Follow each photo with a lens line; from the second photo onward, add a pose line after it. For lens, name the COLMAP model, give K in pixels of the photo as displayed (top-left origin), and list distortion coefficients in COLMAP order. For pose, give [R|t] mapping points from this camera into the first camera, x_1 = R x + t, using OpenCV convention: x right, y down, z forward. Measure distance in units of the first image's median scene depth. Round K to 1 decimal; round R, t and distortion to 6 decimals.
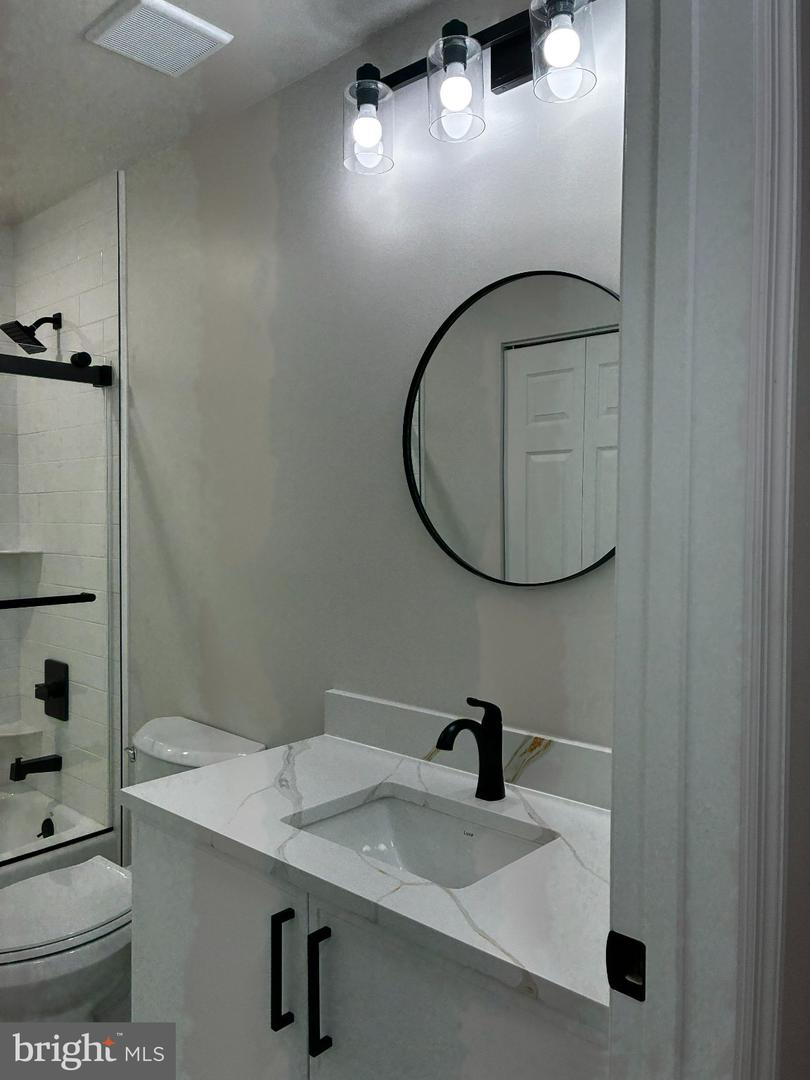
lens RADIAL K [[823.9, 0, 399.0], [0, 823.9, 544.6], [0, 0, 1]] dist [0.047444, -0.050488]
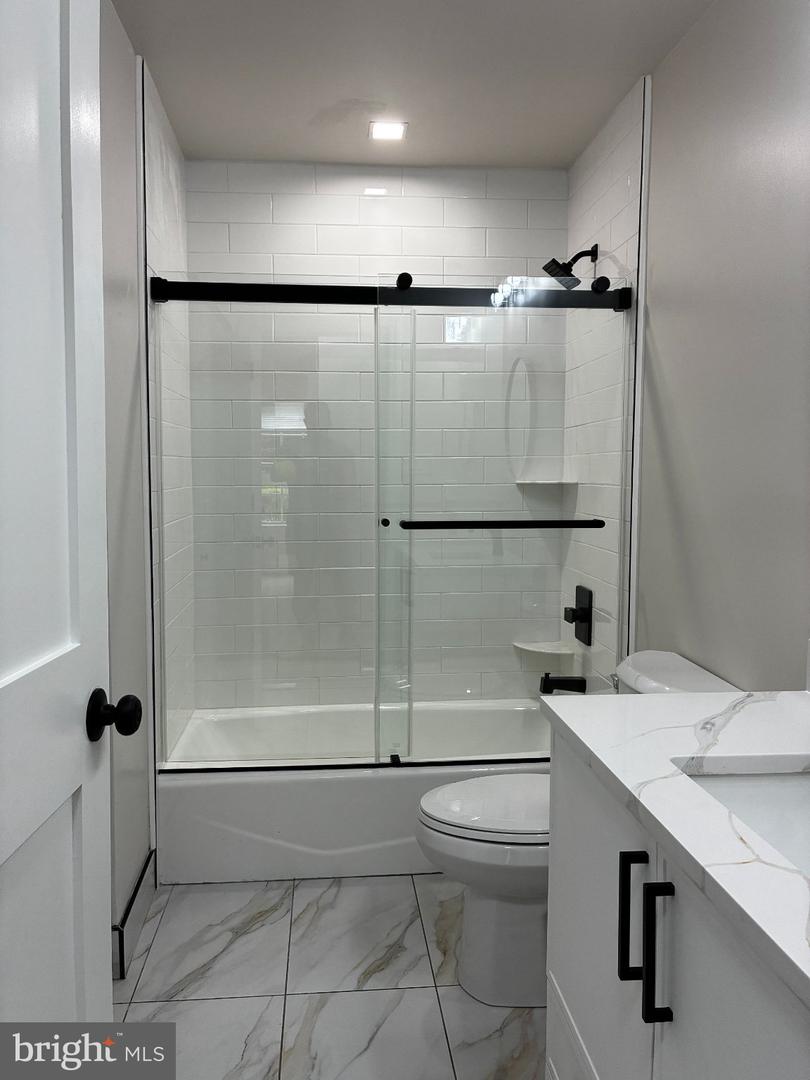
lens RADIAL K [[823.9, 0, 403.7], [0, 823.9, 538.8], [0, 0, 1]] dist [0.047444, -0.050488]
pose [[0.739629, 0.050754, -0.671098, 0.120924], [-0.021733, 0.998434, 0.051558, 0.034044], [0.672664, -0.023549, 0.739574, 0.093466]]
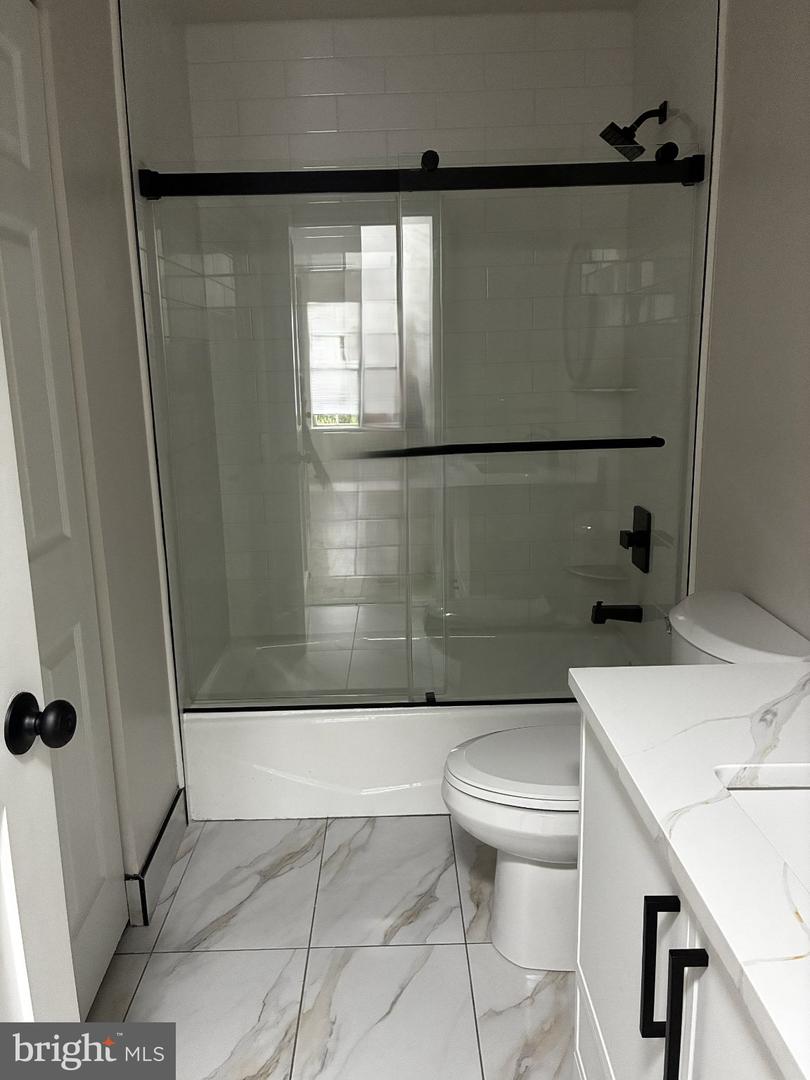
lens RADIAL K [[823.9, 0, 403.0], [0, 823.9, 544.6], [0, 0, 1]] dist [0.047444, -0.050488]
pose [[0.680685, 0.137085, -0.719636, 0.087194], [0.002359, 0.981920, 0.189280, 0.003416], [0.732573, -0.130537, 0.668055, 0.190576]]
